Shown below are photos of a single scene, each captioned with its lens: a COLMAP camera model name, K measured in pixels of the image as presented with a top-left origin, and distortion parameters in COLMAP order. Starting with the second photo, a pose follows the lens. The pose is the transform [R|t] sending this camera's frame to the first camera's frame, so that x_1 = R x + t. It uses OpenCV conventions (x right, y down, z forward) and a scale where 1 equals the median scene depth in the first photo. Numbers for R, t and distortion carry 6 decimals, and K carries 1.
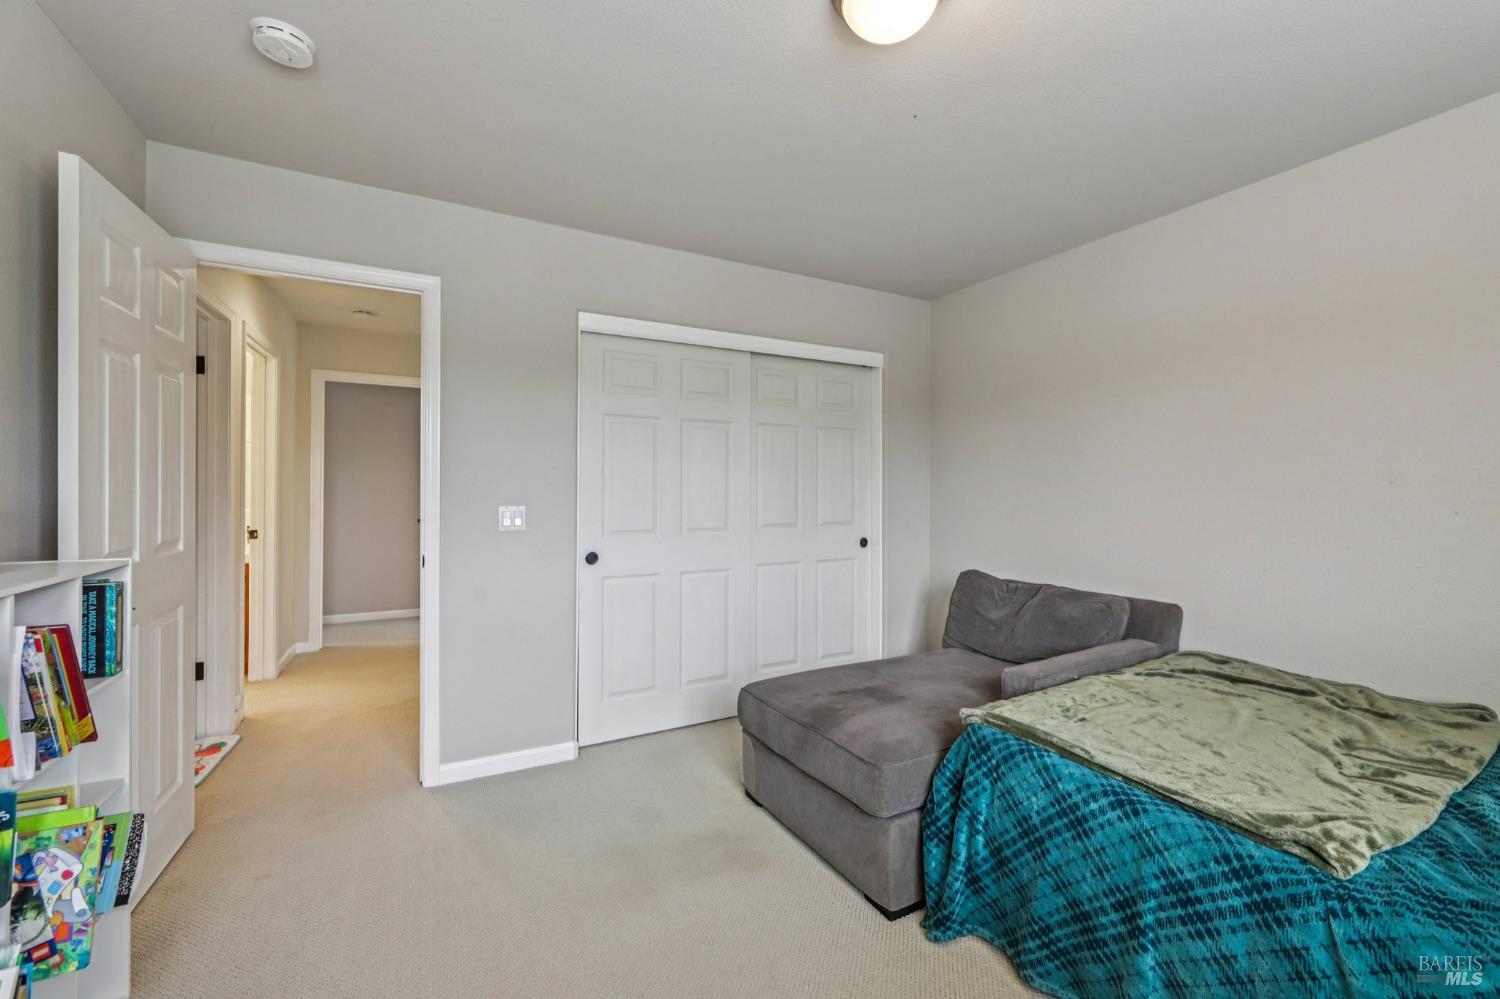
lens RADIAL K [[601.5, 0, 750.7], [0, 601.5, 489.5], [0, 0, 1]] dist [-0.007735, -0.000199]
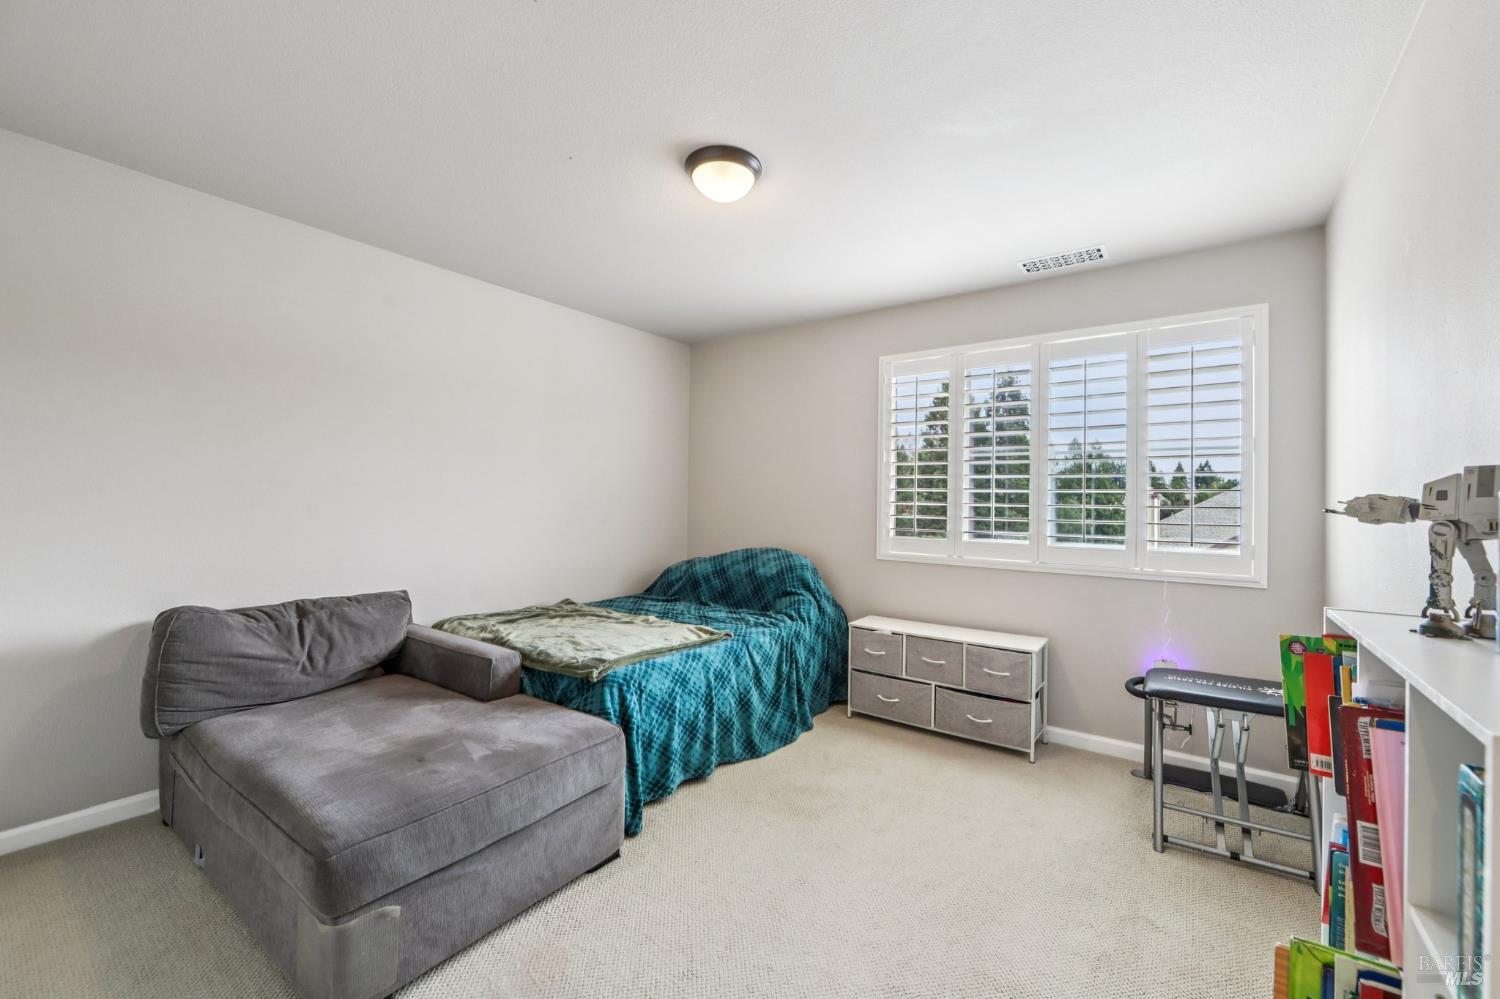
lens RADIAL K [[601.5, 0, 750.7], [0, 601.5, 489.5], [0, 0, 1]] dist [-0.007735, -0.000199]
pose [[-0.424946, 0.006684, 0.905194, -1.145378], [-0.017331, 0.999729, -0.015518, -0.004339], [-0.905053, -0.022282, -0.424715, 1.516352]]
